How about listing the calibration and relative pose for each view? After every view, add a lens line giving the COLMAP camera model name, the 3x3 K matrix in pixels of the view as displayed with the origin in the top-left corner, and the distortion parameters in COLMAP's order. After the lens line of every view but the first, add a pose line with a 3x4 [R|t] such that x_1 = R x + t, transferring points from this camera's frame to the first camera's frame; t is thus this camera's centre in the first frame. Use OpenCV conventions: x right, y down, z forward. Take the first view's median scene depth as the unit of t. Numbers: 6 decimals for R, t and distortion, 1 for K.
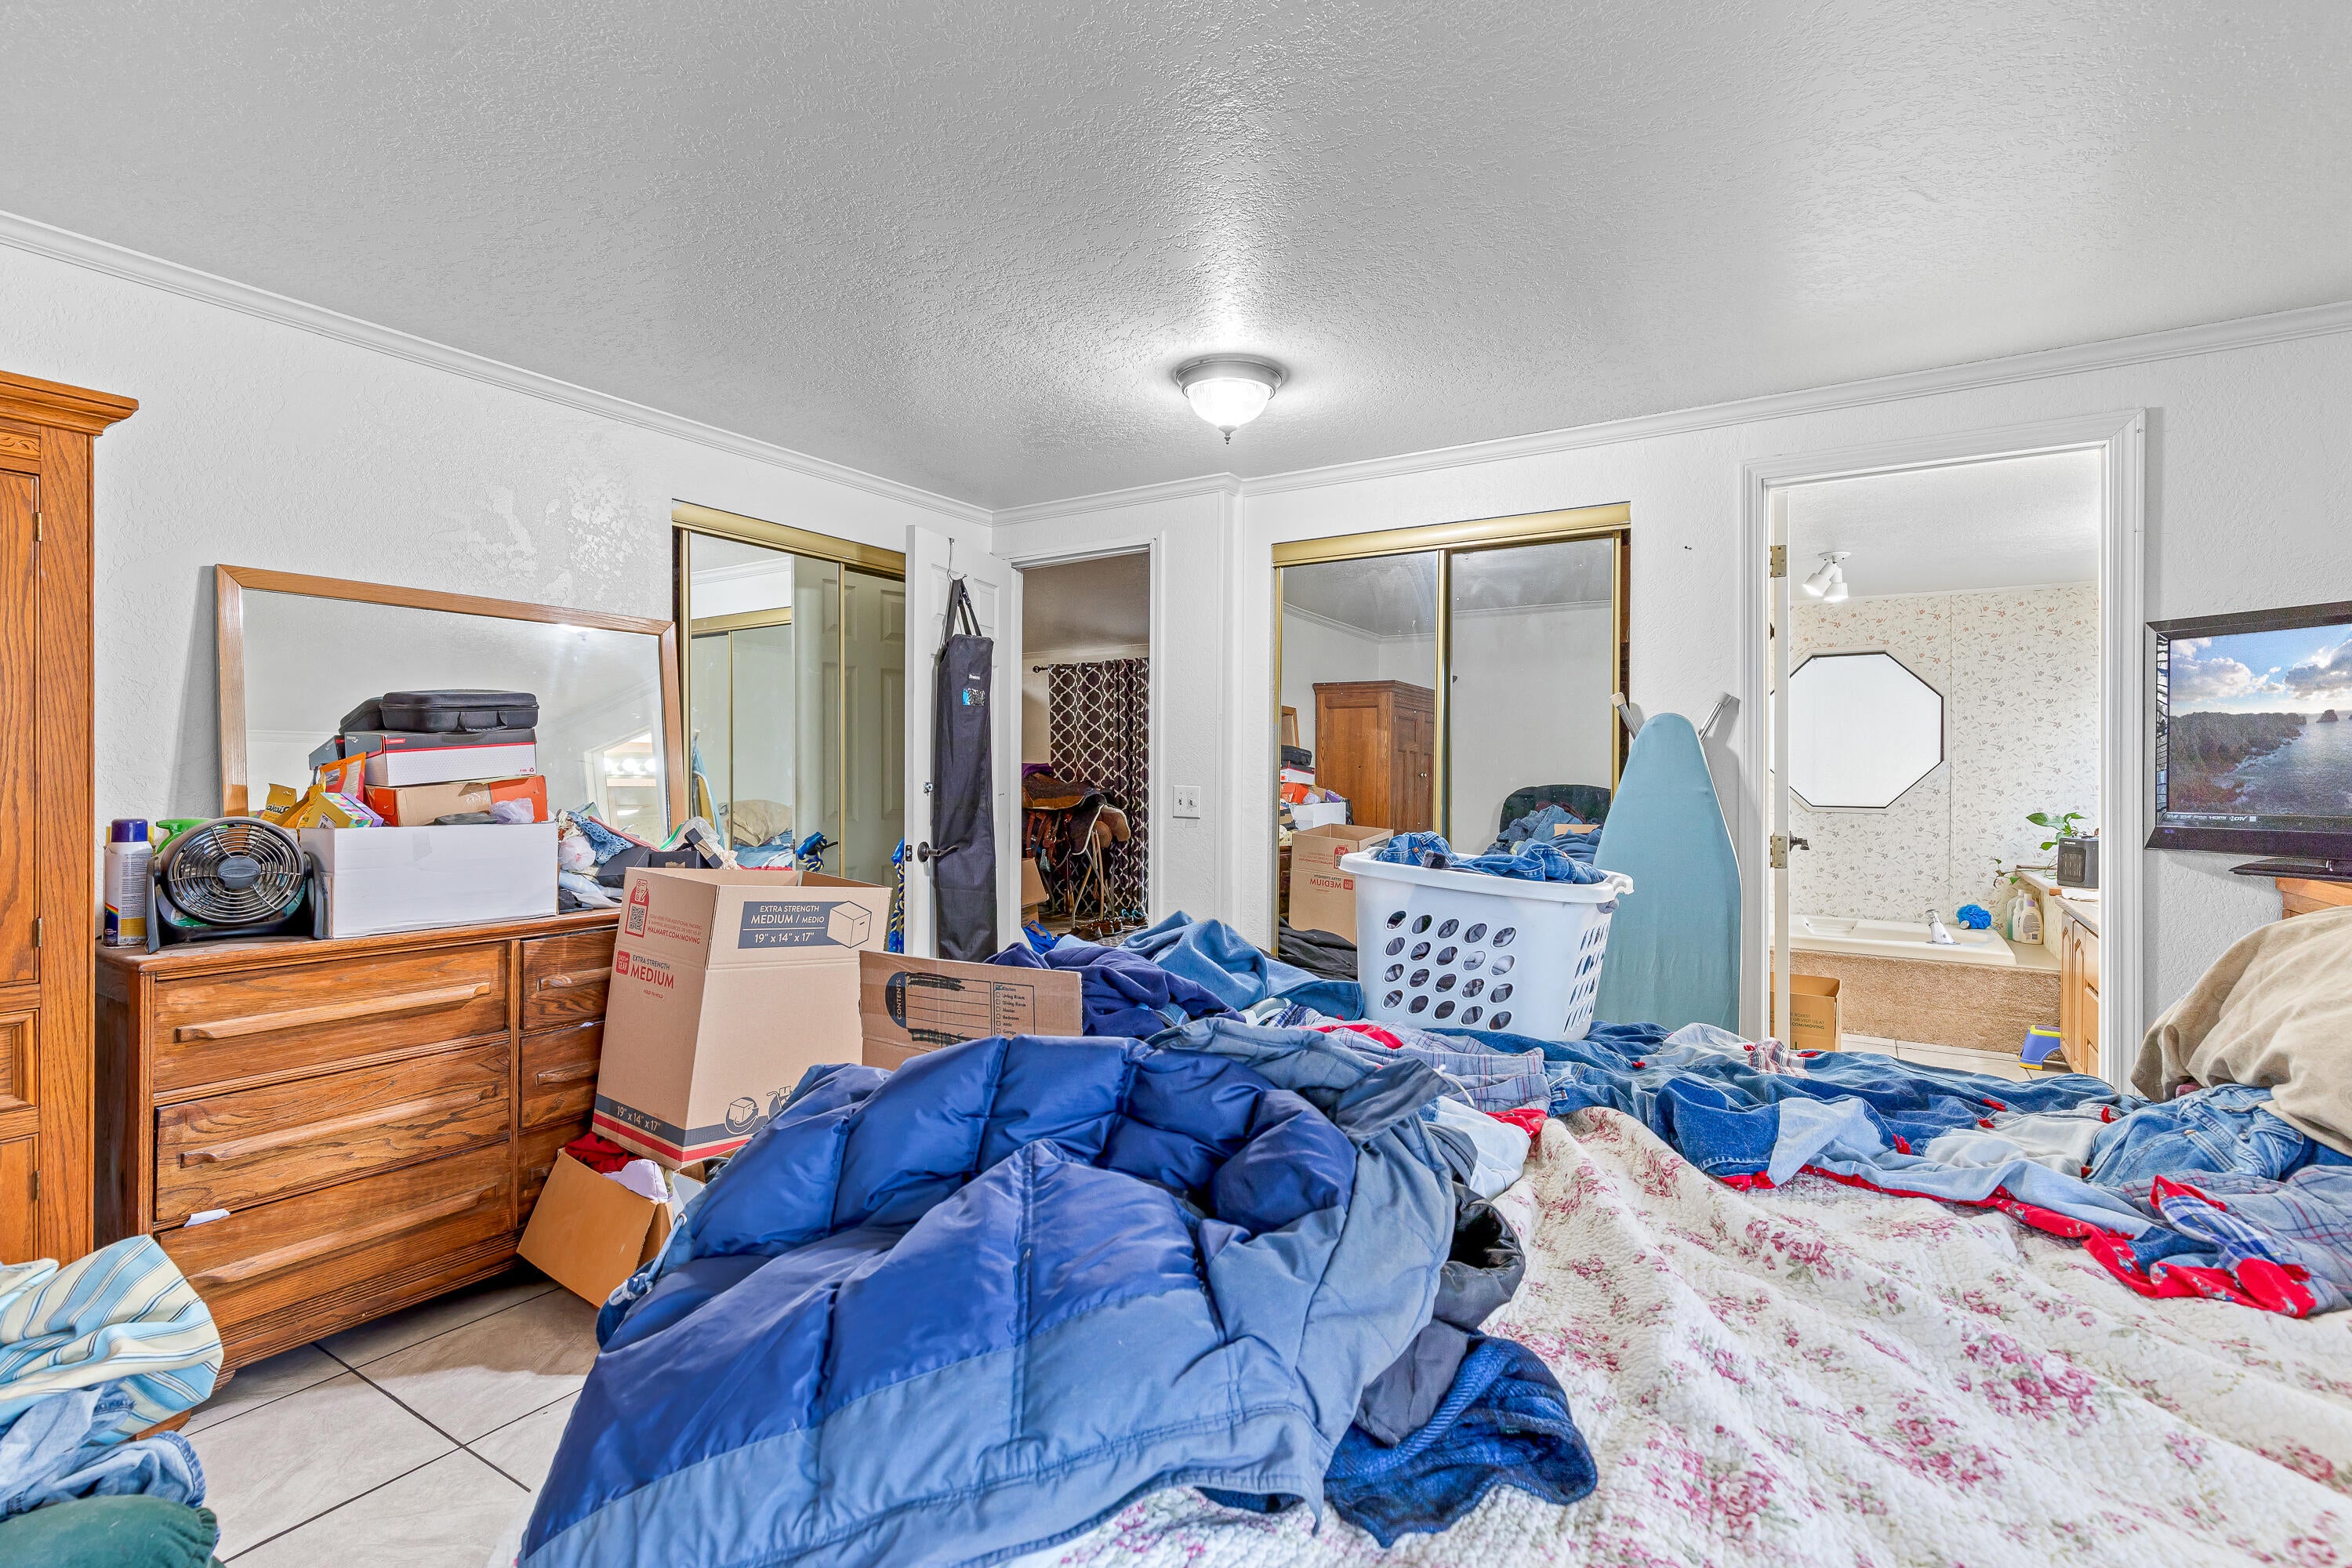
lens RADIAL K [[1068.9, 0, 1187.6], [0, 1068.9, 782.0], [0, 0, 1]] dist [0.012902, -0.000577]
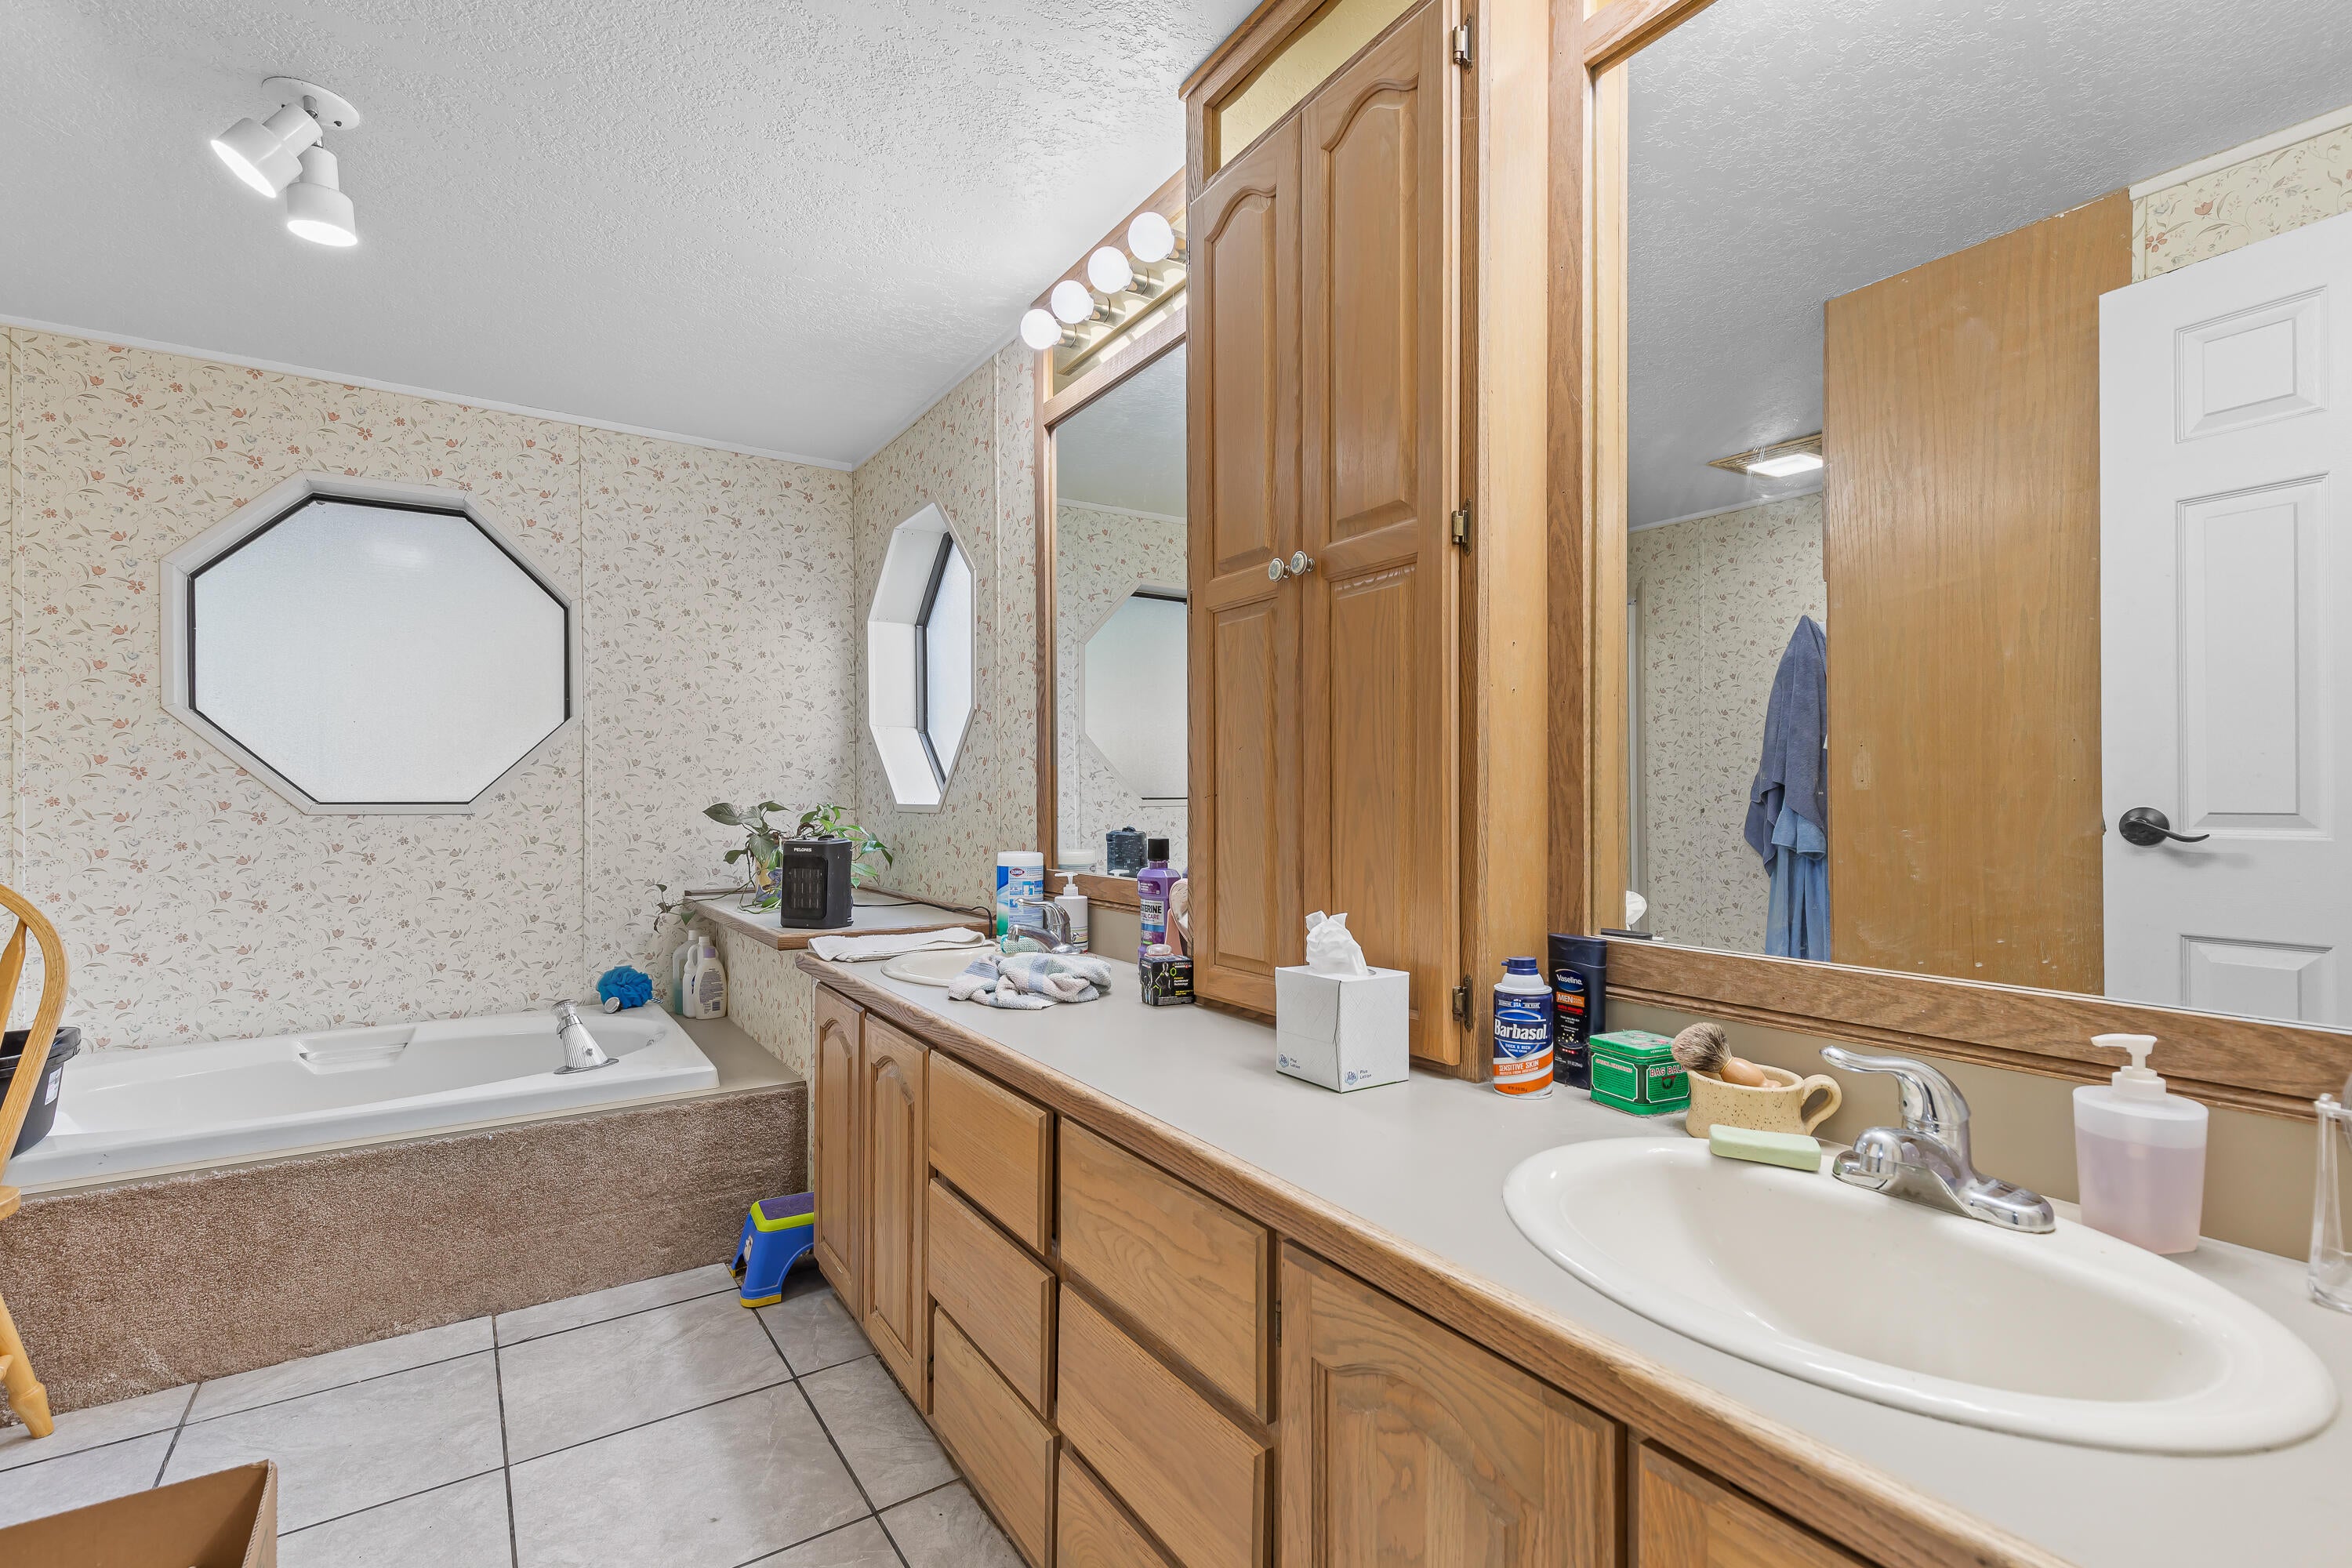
lens RADIAL K [[1068.9, 0, 1185.2], [0, 1068.9, 792.4], [0, 0, 1]] dist [0.012902, -0.000577]
pose [[0.399014, -0.004837, 0.916932, 0.327223], [0.012852, 0.999917, -0.000318, 0.025158], [-0.916855, 0.011911, 0.399043, 0.499655]]
